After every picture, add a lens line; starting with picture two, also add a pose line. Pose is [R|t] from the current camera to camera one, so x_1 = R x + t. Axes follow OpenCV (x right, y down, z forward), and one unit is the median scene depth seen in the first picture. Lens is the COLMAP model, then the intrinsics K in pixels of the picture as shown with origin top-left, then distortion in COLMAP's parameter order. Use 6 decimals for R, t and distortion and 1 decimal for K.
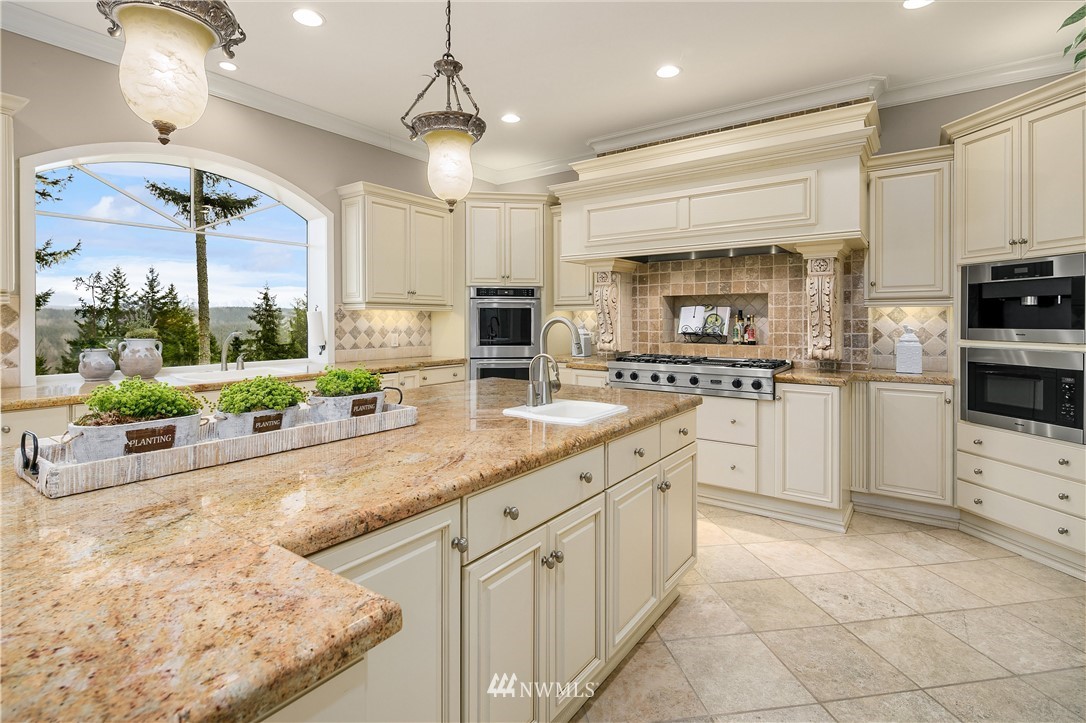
lens RADIAL K [[522.0, 0, 542.8], [0, 522.0, 321.6], [0, 0, 1]] dist [-0.000353, -0.000160]
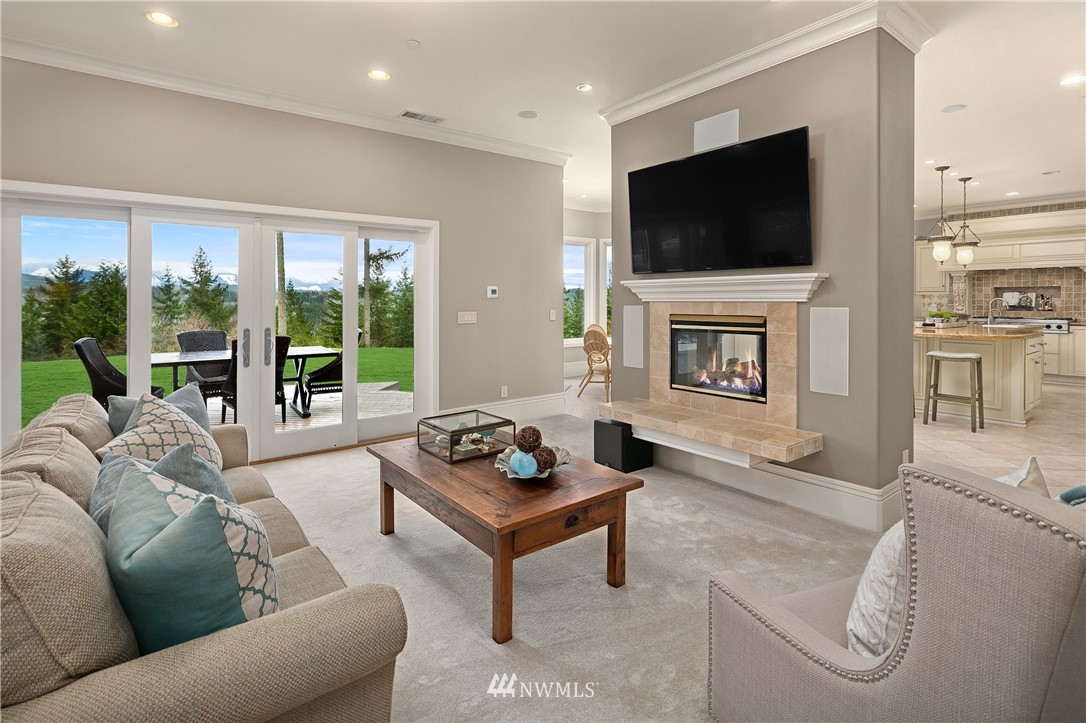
lens RADIAL K [[529.3, 0, 543.3], [0, 529.3, 300.9], [0, 0, 1]] dist [-0.000304, -0.000286]
pose [[0.958814, 0.000081, -0.284034, -0.922494], [-0.001121, 0.999993, -0.003501, 0.013908], [0.284032, 0.003675, 0.958808, -1.568320]]
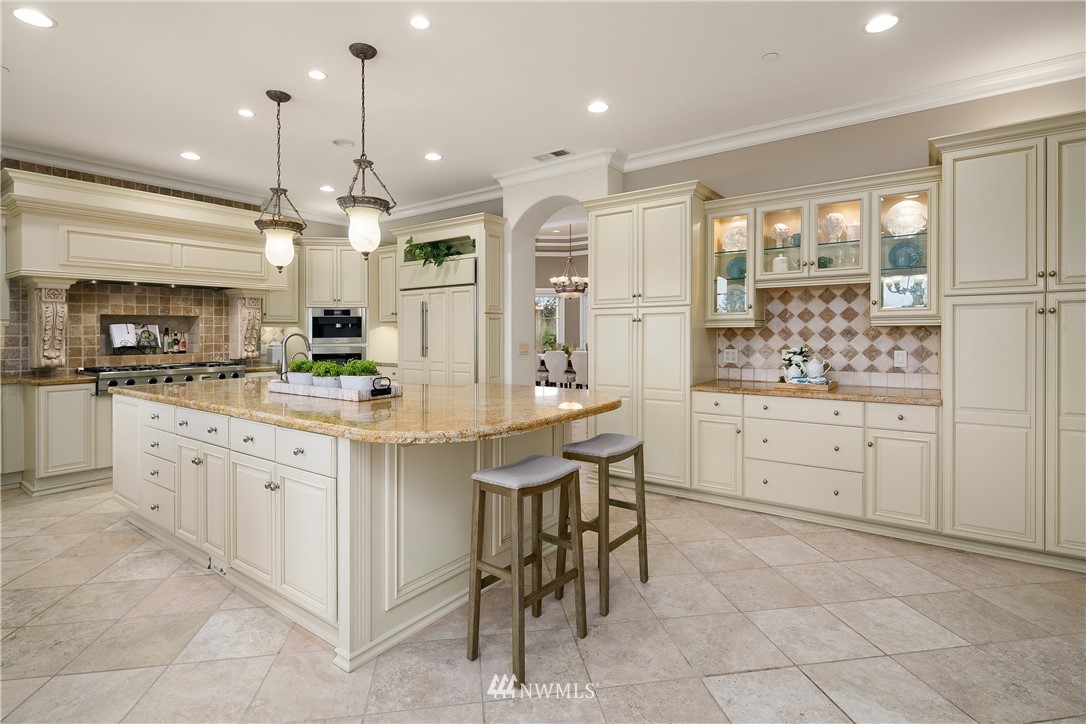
lens RADIAL K [[522.0, 0, 542.8], [0, 522.0, 322.1], [0, 0, 1]] dist [-0.000353, -0.000160]
pose [[0.006887, 0.019633, 0.999784, -0.946327], [0.012336, 0.999730, -0.019717, 0.001226], [-0.999900, 0.012469, 0.006643, 0.048325]]
